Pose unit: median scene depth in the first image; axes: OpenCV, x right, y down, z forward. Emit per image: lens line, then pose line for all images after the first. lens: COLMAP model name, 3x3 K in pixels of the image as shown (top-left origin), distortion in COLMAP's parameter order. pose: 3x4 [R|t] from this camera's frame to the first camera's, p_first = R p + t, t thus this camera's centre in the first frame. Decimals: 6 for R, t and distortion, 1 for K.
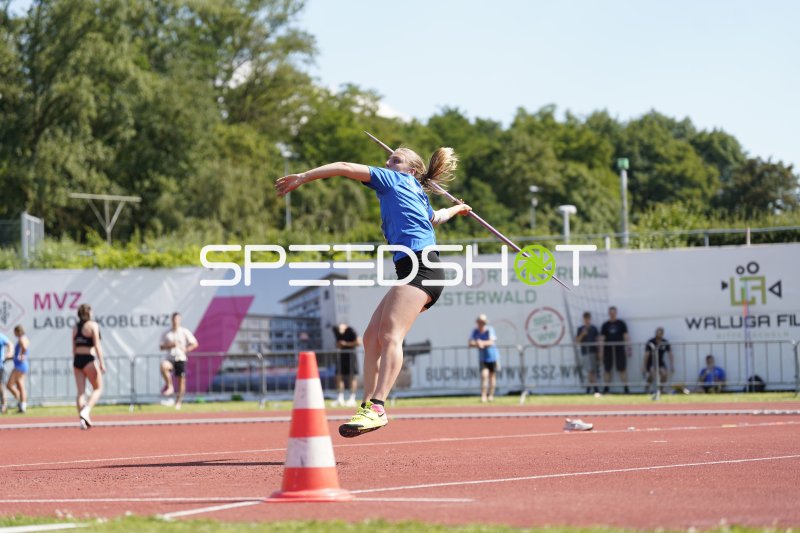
lens RADIAL K [[2345.5, 0, 381.7], [0, 2345.5, 264.9], [0, 0, 1]] dist [0.511478, -0.928182]
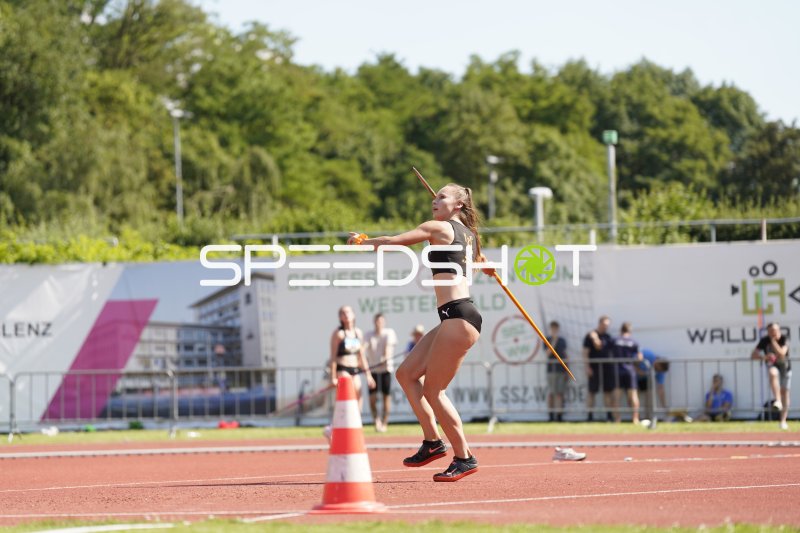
lens RADIAL K [[2364.3, 0, 398.7], [0, 2364.3, 277.4], [0, 0, 1]] dist [0.664145, -0.451293]
pose [[0.999981, 0.004564, 0.004155, 0.026255], [-0.004546, 0.999980, -0.004282, 0.008946], [-0.004175, 0.004263, 0.999982, 0.181426]]
